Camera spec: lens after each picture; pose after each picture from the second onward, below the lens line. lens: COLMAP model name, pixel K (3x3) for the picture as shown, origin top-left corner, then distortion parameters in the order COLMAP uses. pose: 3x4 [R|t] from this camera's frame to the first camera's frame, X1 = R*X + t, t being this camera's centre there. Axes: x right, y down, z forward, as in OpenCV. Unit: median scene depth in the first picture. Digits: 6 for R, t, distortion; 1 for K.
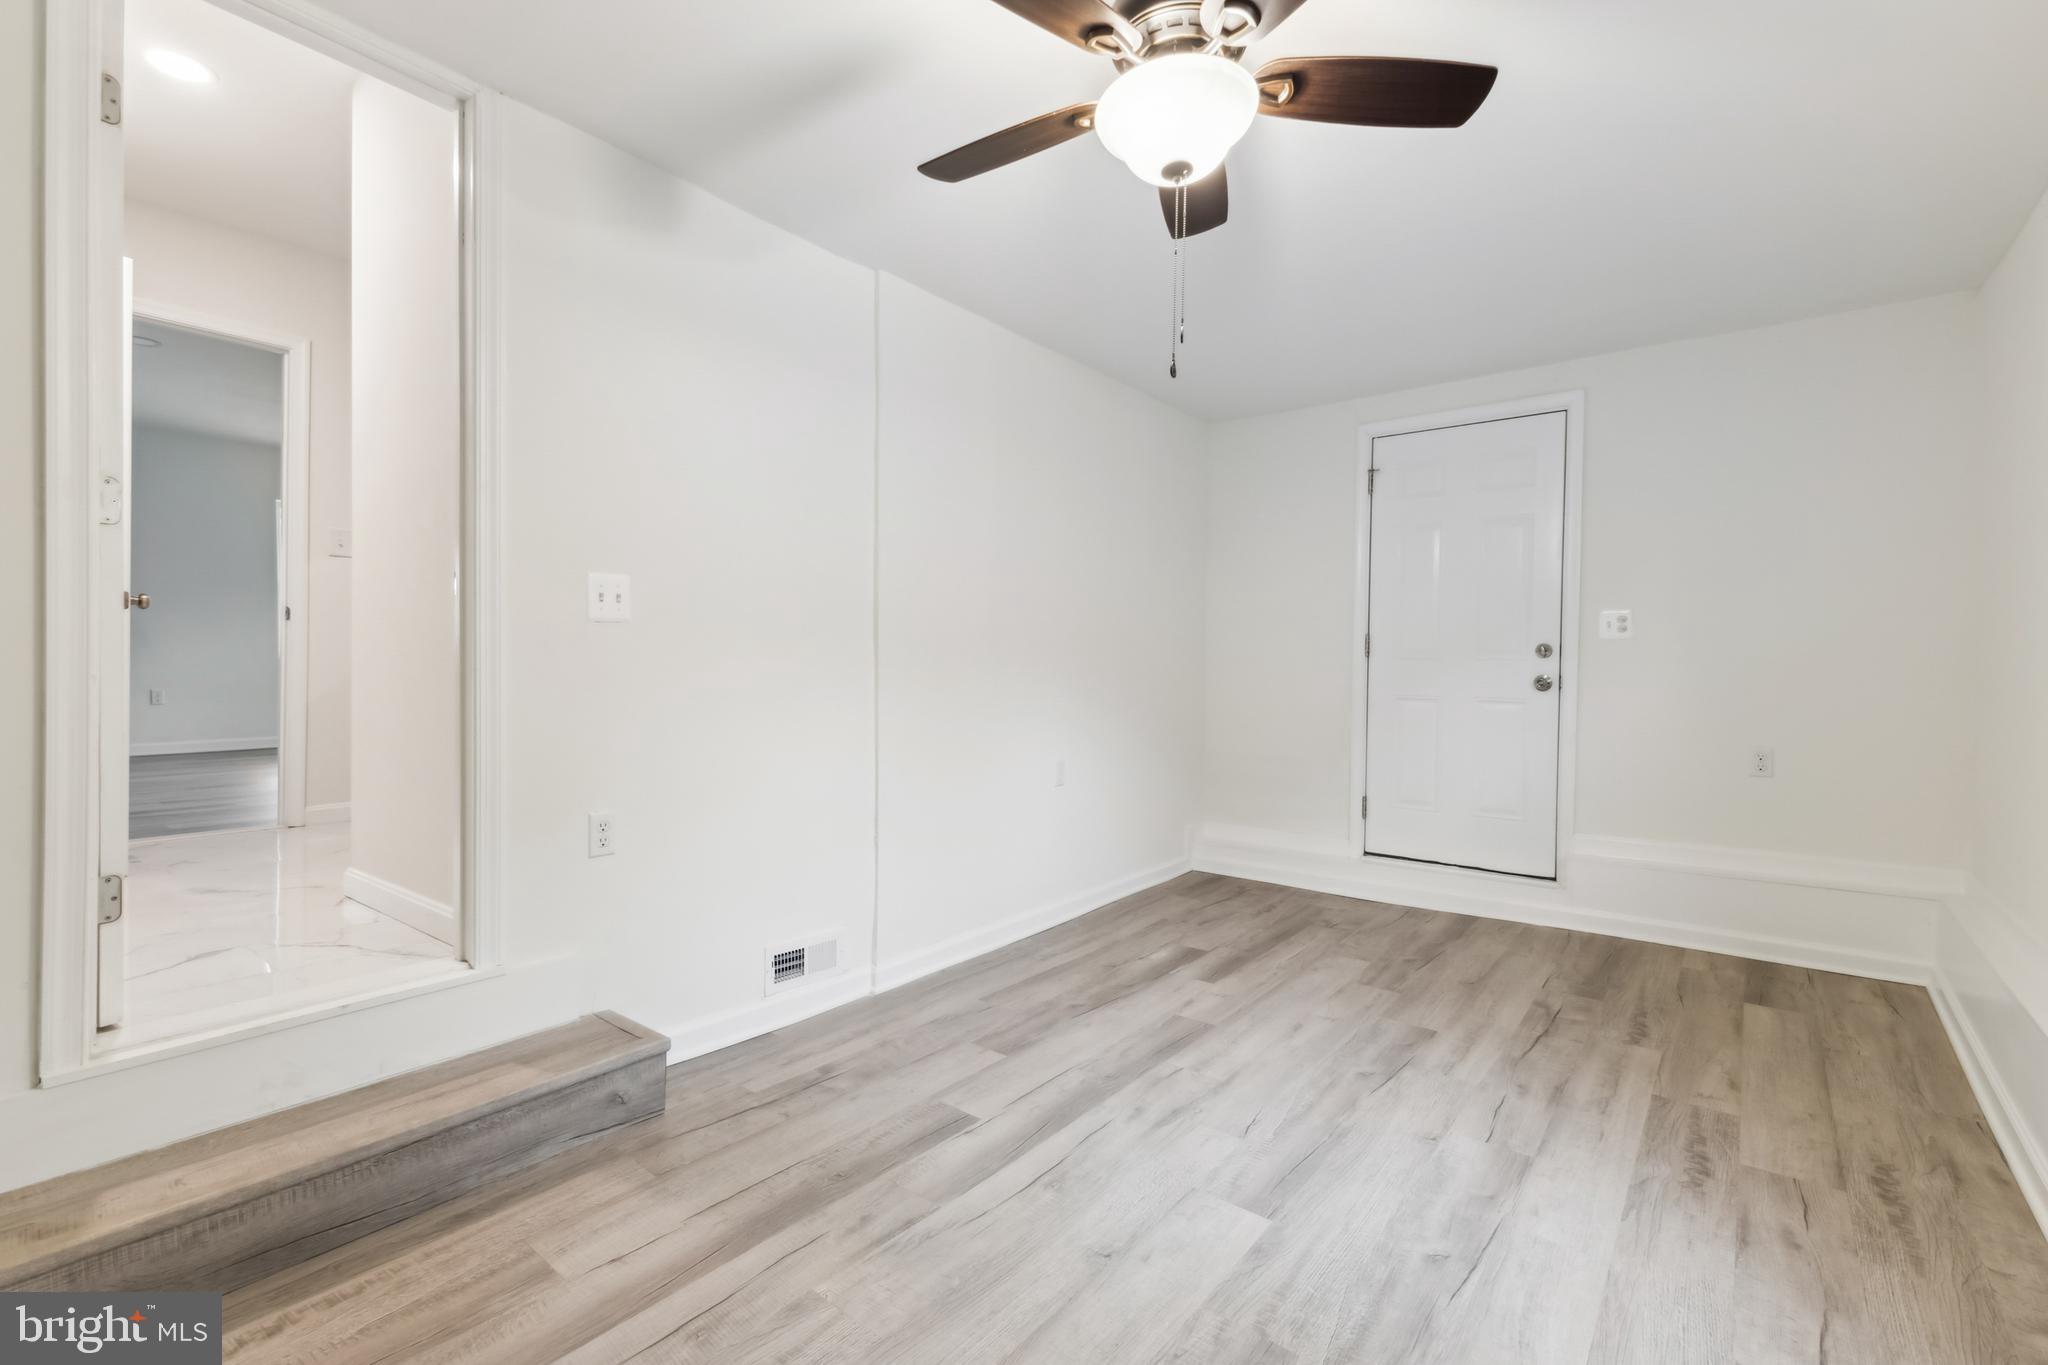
lens RADIAL K [[888.5, 0, 1016.5], [0, 888.5, 691.6], [0, 0, 1]] dist [0.010741, -0.003507]
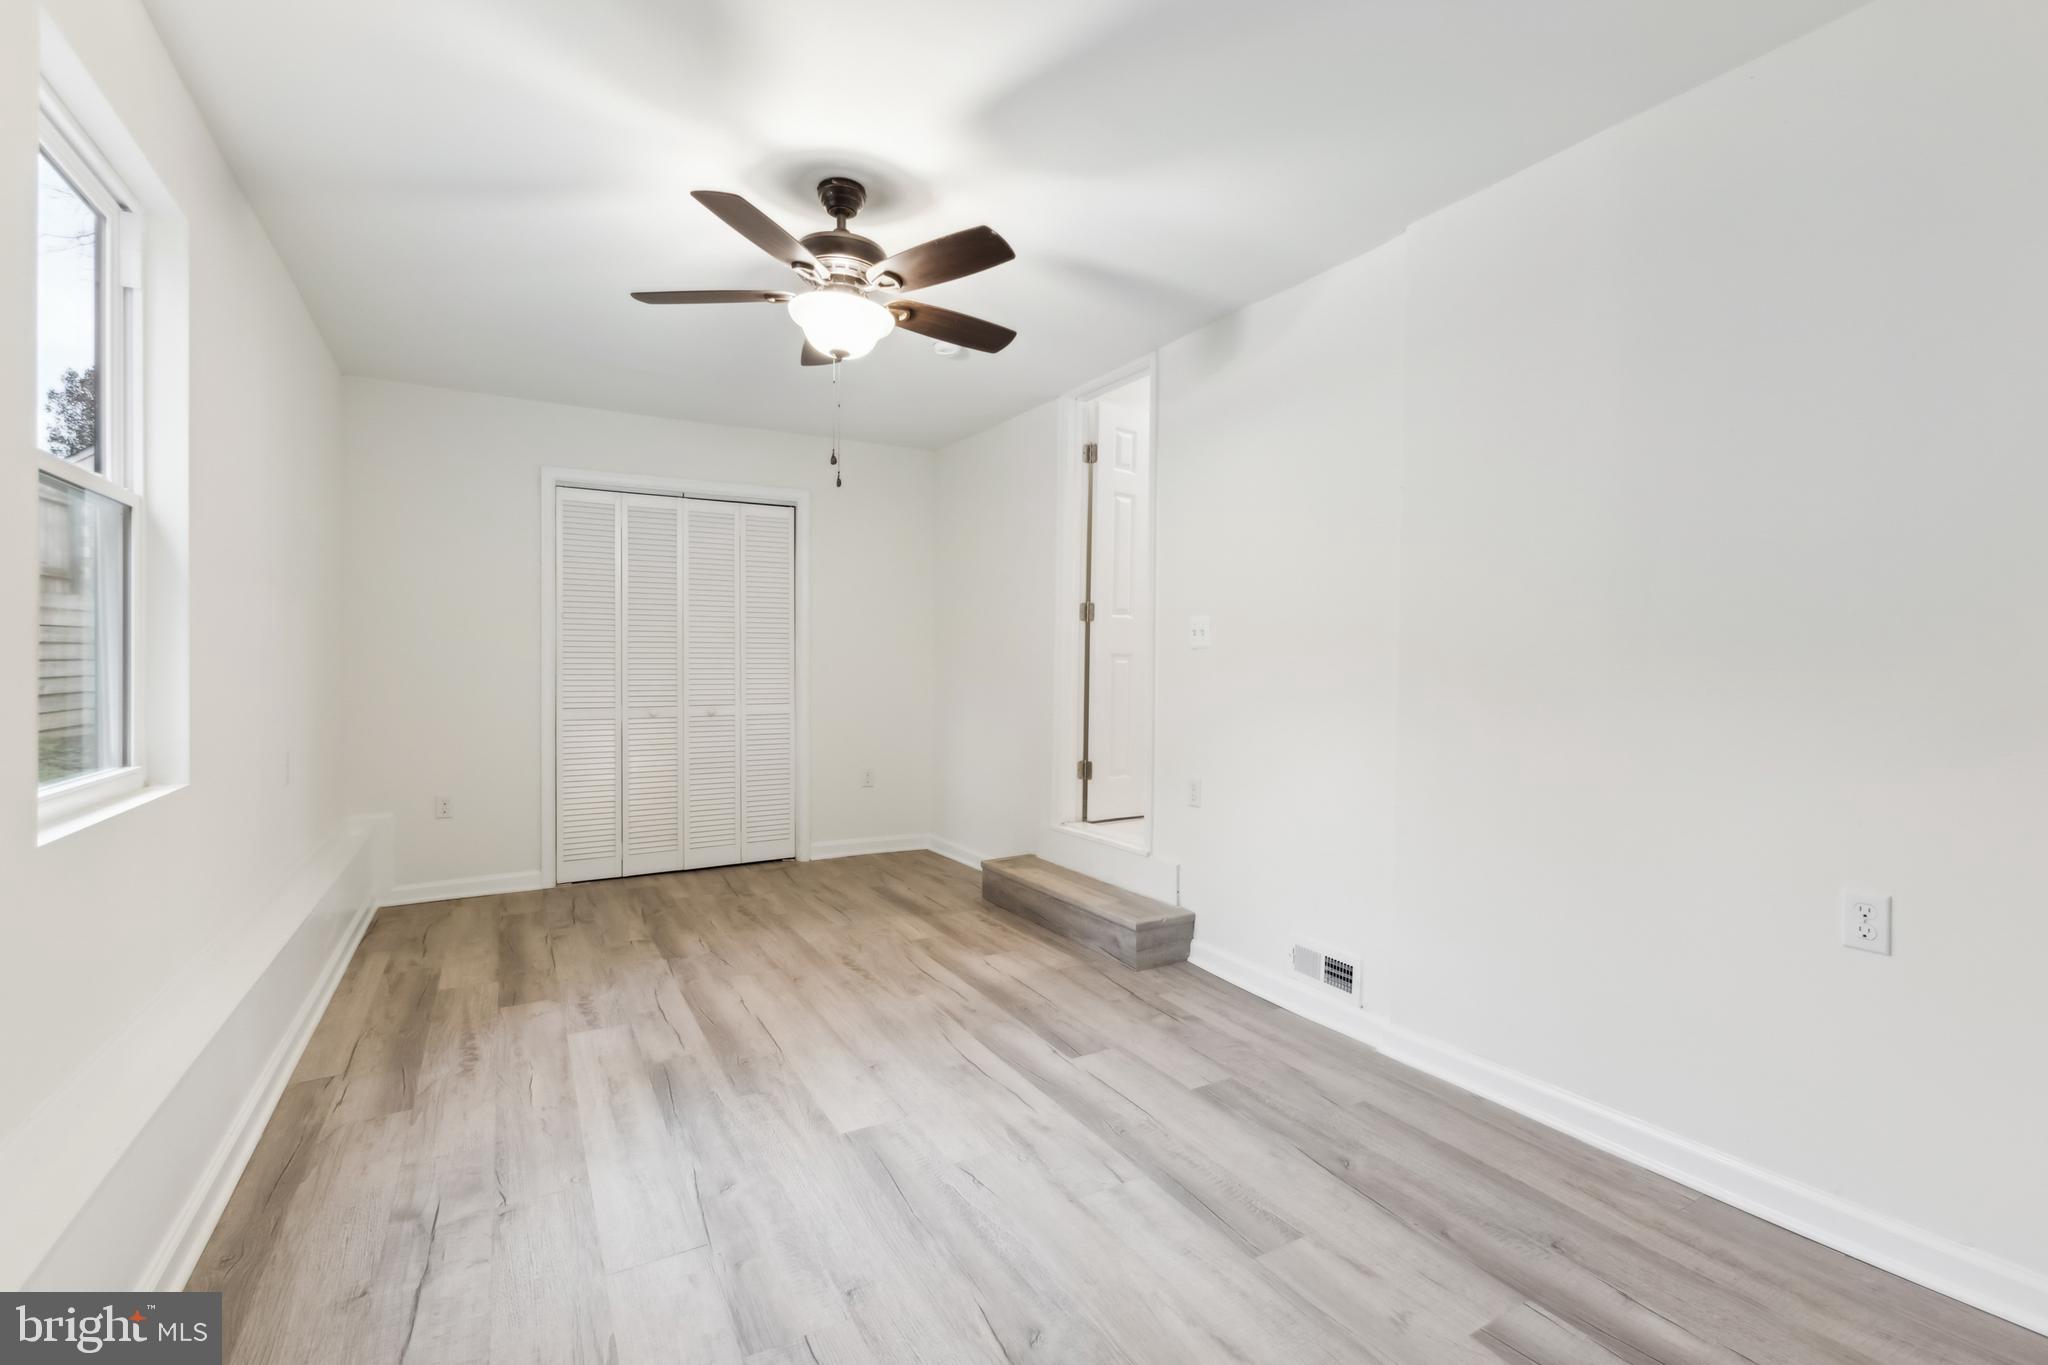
lens RADIAL K [[888.5, 0, 1035.4], [0, 888.5, 680.2], [0, 0, 1]] dist [0.010741, -0.003507]
pose [[-0.336704, -0.000647, -0.941610, 1.015923], [-0.038310, 0.999181, 0.013012, -0.033517], [0.940831, 0.040454, -0.336453, 1.242179]]
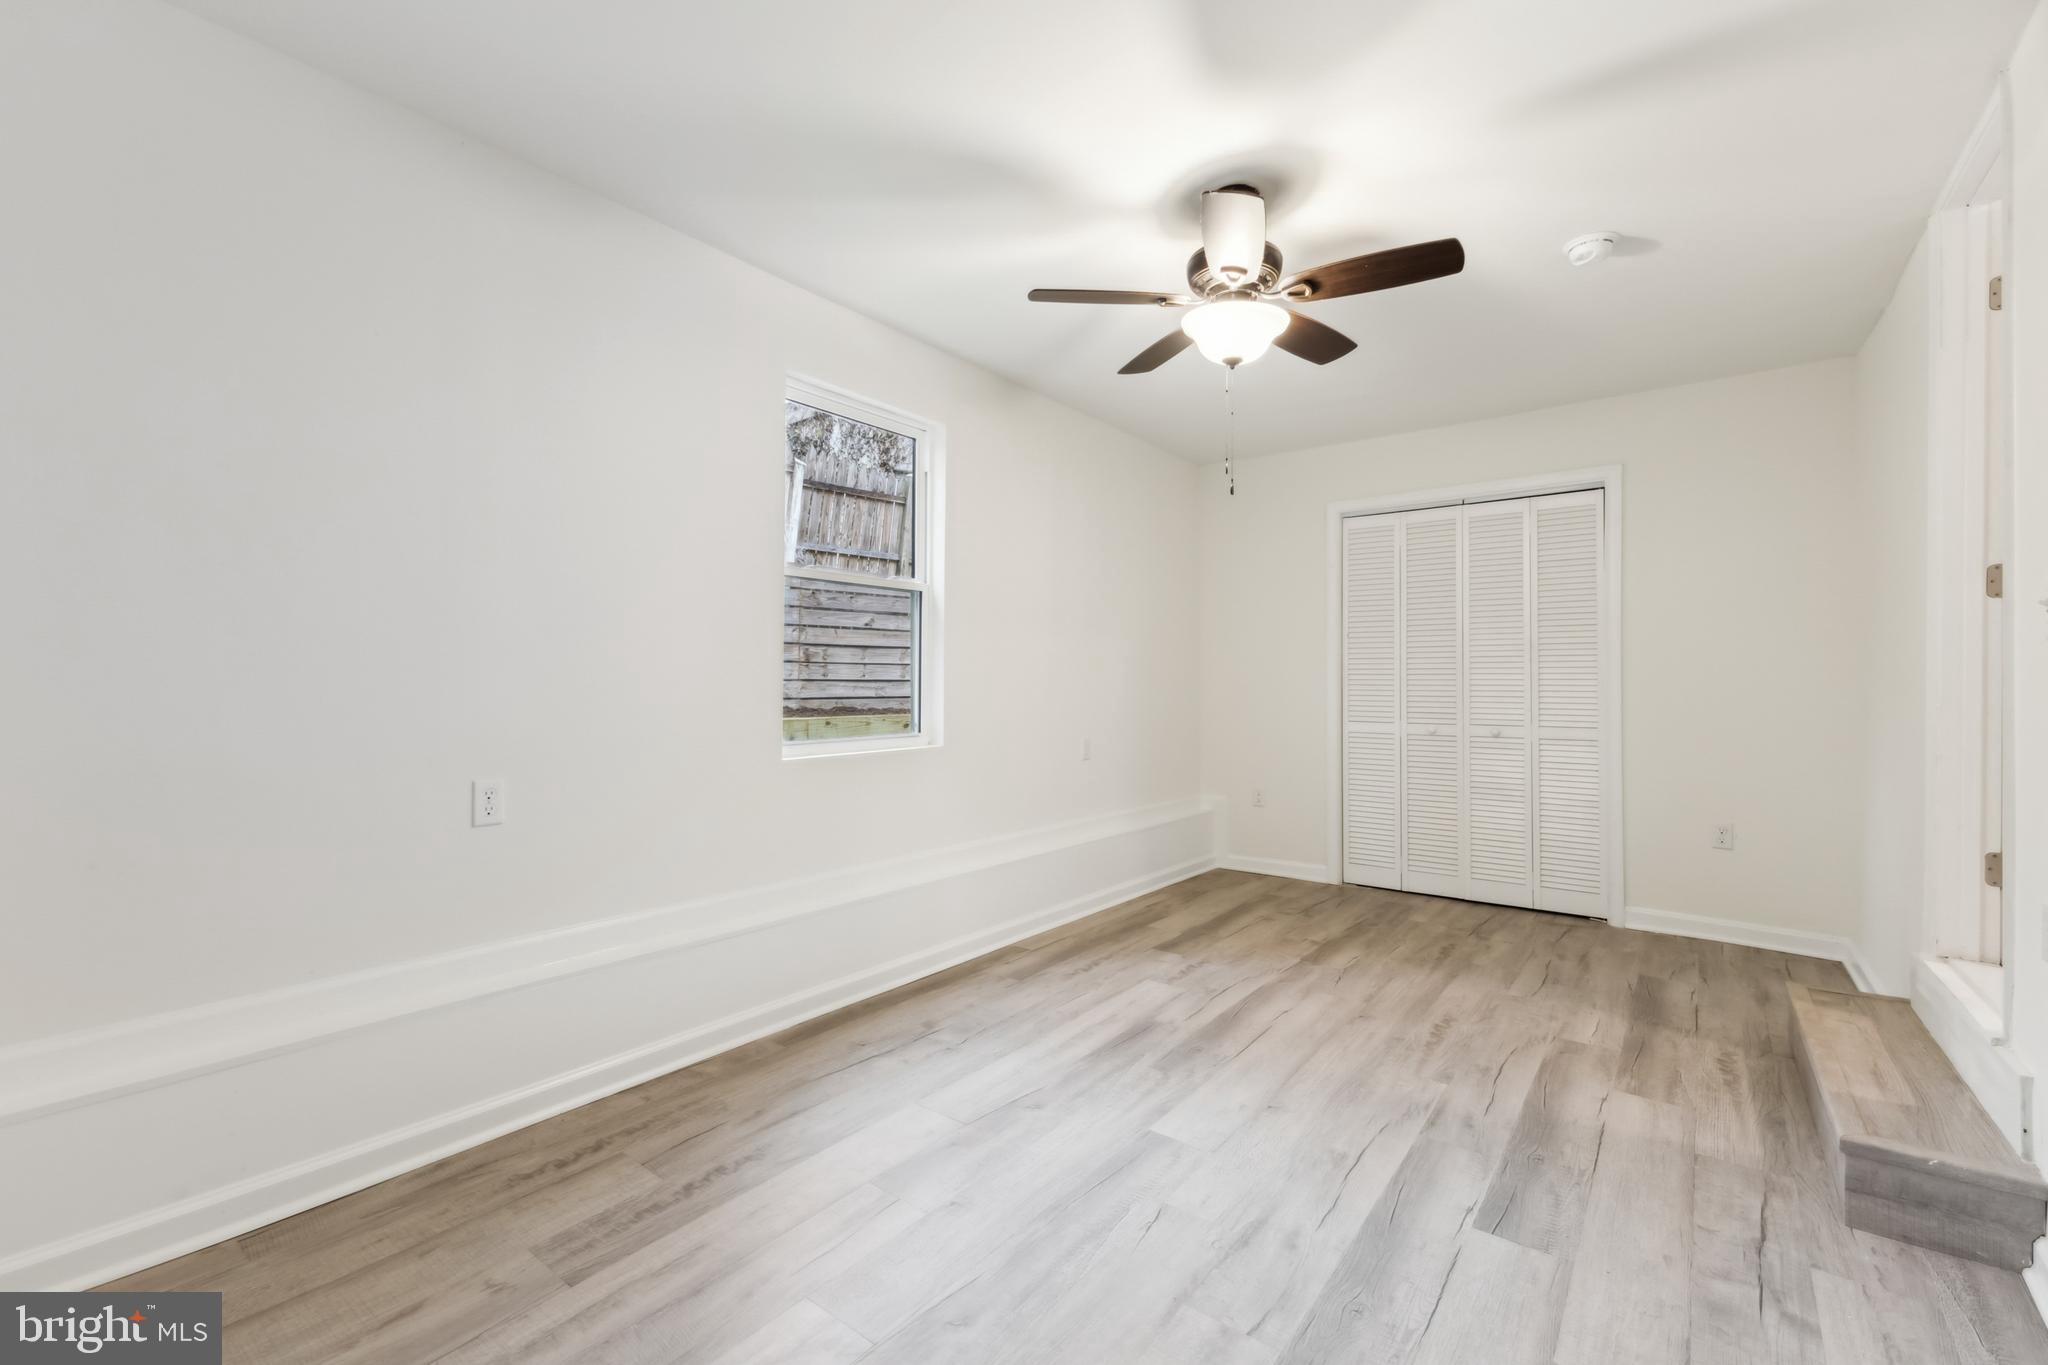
lens RADIAL K [[888.5, 0, 1017.7], [0, 888.5, 685.9], [0, 0, 1]] dist [0.010741, -0.003507]
pose [[-0.999355, -0.019503, -0.030168, 0.395249], [-0.020540, 0.999195, 0.034451, -0.047322], [0.029472, 0.035049, -0.998951, 1.688877]]
